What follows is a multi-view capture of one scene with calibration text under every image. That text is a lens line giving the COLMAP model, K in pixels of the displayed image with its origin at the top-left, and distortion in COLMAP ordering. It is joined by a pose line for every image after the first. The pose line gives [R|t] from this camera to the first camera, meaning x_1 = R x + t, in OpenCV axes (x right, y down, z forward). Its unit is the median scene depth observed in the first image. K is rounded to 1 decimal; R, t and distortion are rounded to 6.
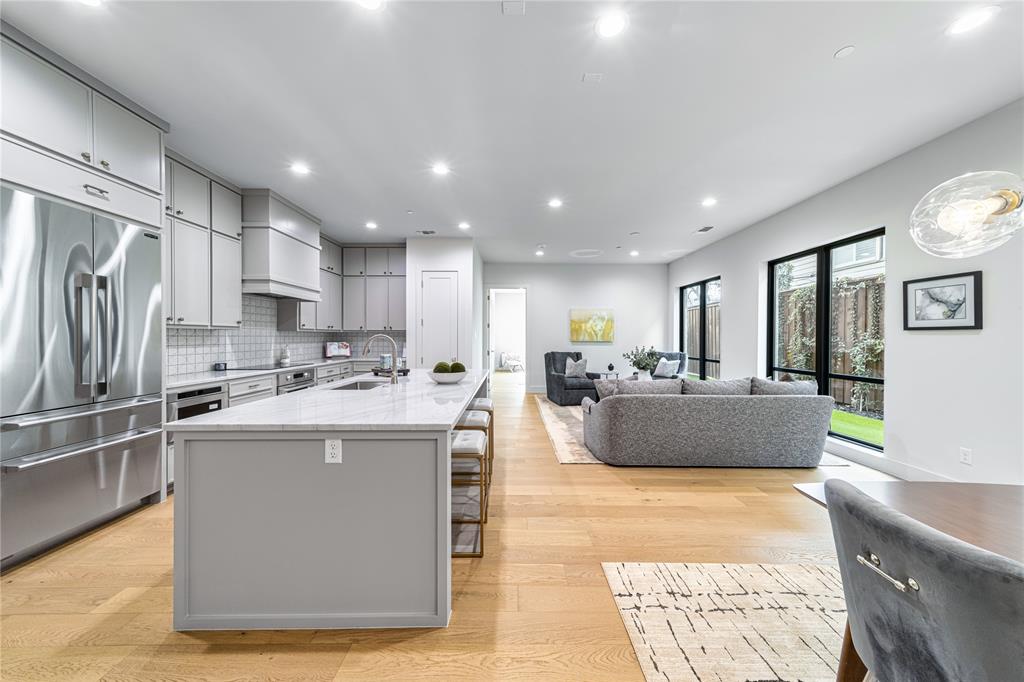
lens RADIAL K [[357.8, 0, 509.2], [0, 357.8, 338.4], [0, 0, 1]] dist [0.008165, -0.000100]
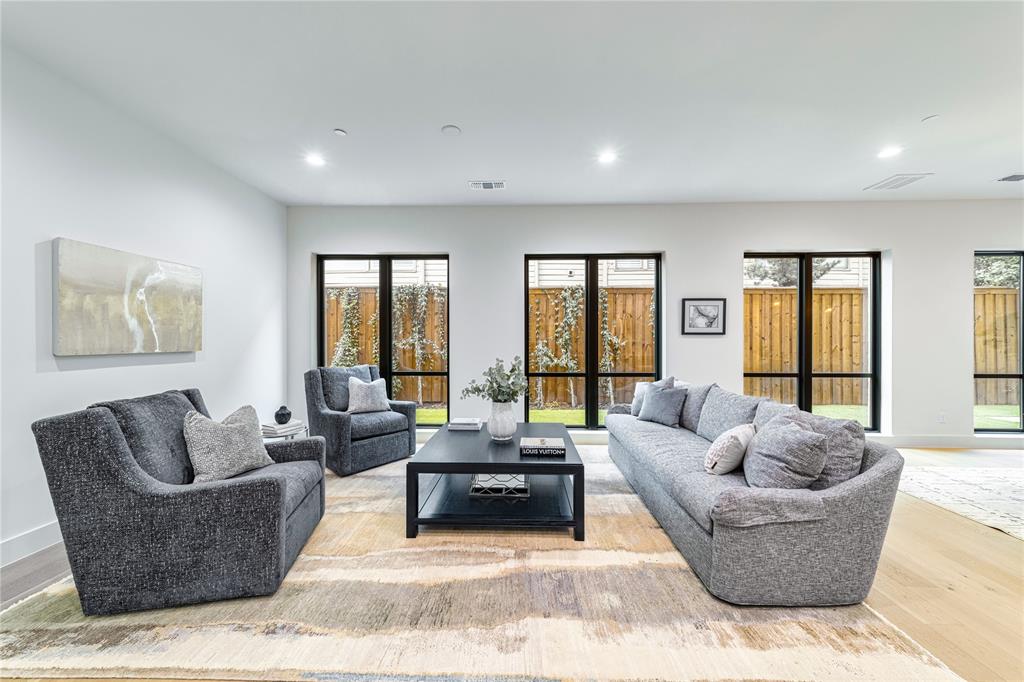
lens RADIAL K [[357.8, 0, 510.9], [0, 357.8, 339.7], [0, 0, 1]] dist [0.008165, -0.000100]
pose [[0.009177, -0.000899, 0.999957, -0.216101], [0.004709, 0.999989, 0.000855, -0.006435], [-0.999947, 0.004701, 0.009181, 1.374559]]
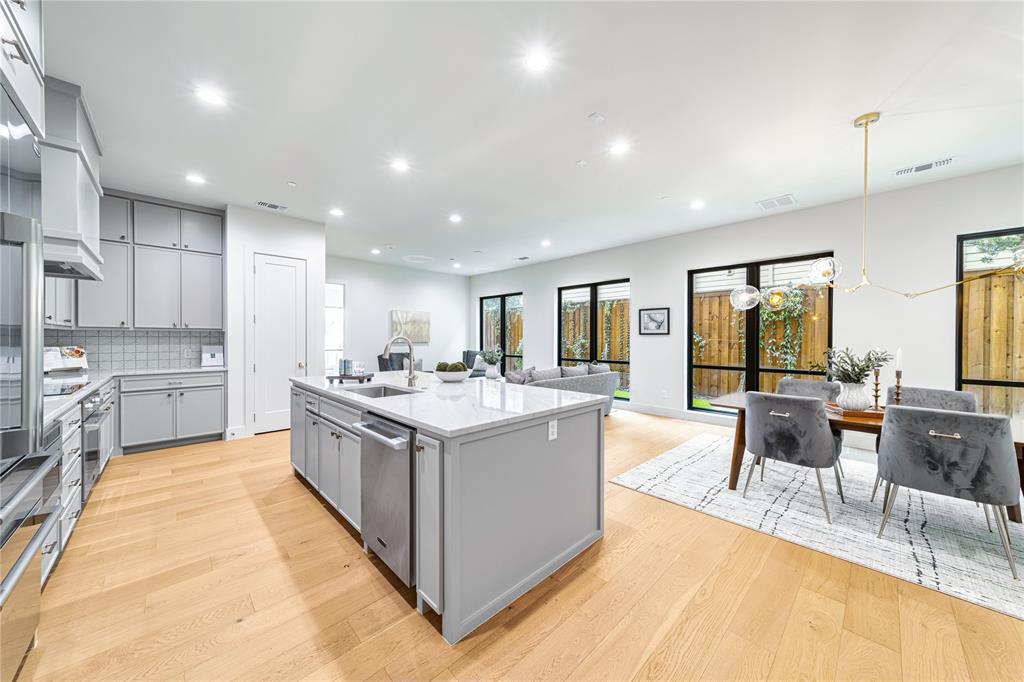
lens RADIAL K [[357.8, 0, 509.5], [0, 357.8, 340.7], [0, 0, 1]] dist [0.008165, -0.000100]
pose [[0.720798, -0.004512, 0.693131, -0.611697], [0.002054, 0.999988, 0.004373, -0.000506], [-0.693142, -0.001728, 0.720799, 0.087901]]
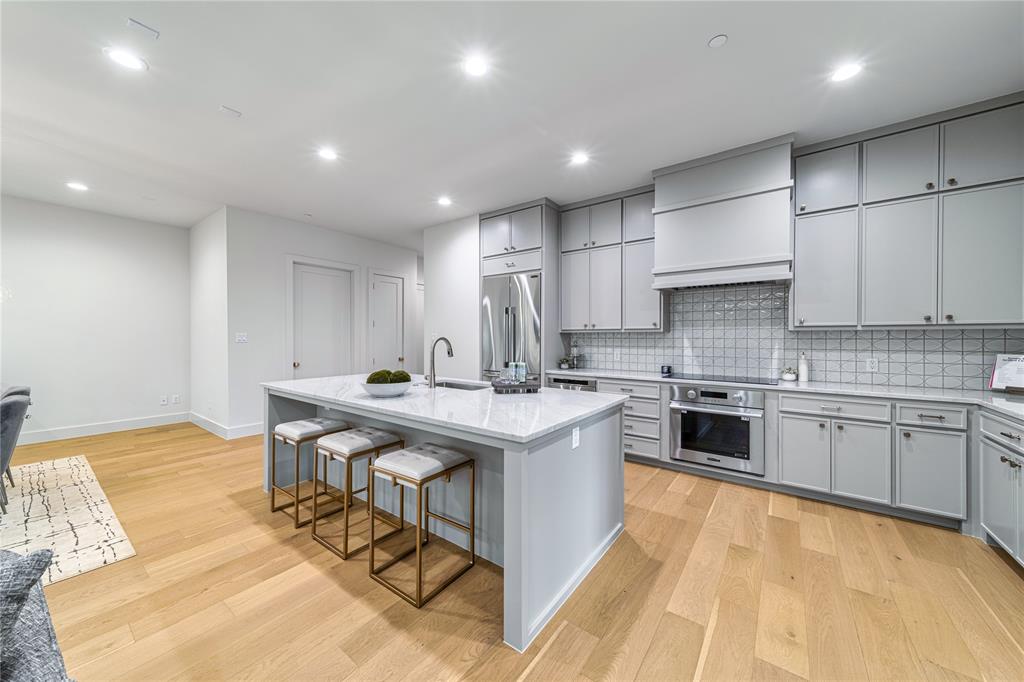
lens RADIAL K [[357.8, 0, 513.7], [0, 357.8, 337.6], [0, 0, 1]] dist [0.008165, -0.000100]
pose [[-0.577260, -0.005891, -0.816539, 0.257722], [-0.007877, 0.999968, -0.001646, -0.004599], [0.816523, 0.005482, -0.577287, 1.319458]]
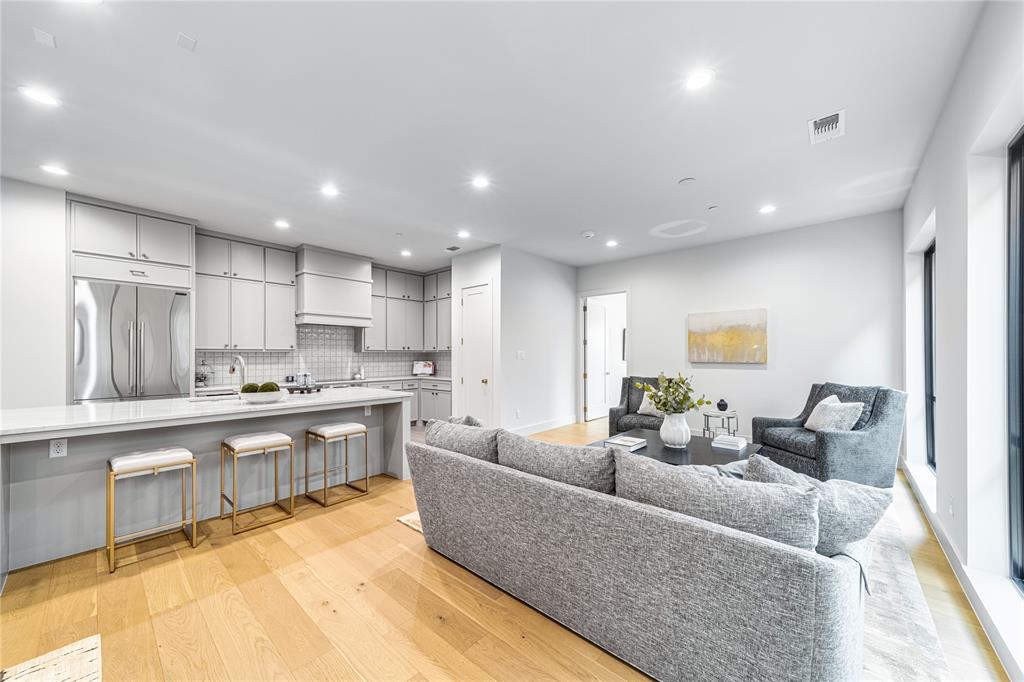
lens RADIAL K [[357.8, 0, 501.7], [0, 357.8, 358.1], [0, 0, 1]] dist [0.008165, -0.000100]
pose [[0.754515, -0.002710, -0.656277, 0.776003], [0.003694, 0.999993, 0.000117, 0.001949], [0.656273, -0.002513, 0.754520, 0.528430]]
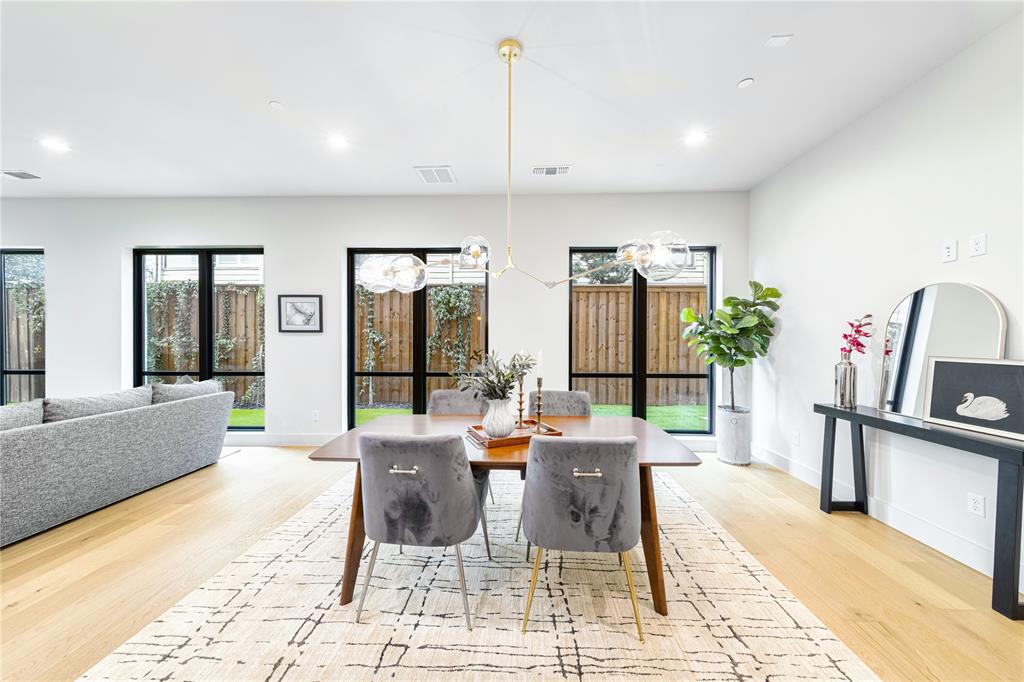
lens RADIAL K [[357.8, 0, 518.0], [0, 357.8, 335.4], [0, 0, 1]] dist [0.008165, -0.000100]
pose [[0.017462, 0.006710, 0.999825, -0.161405], [0.002236, 0.999975, -0.006750, -0.000369], [-0.999845, 0.002354, 0.017446, 0.093561]]
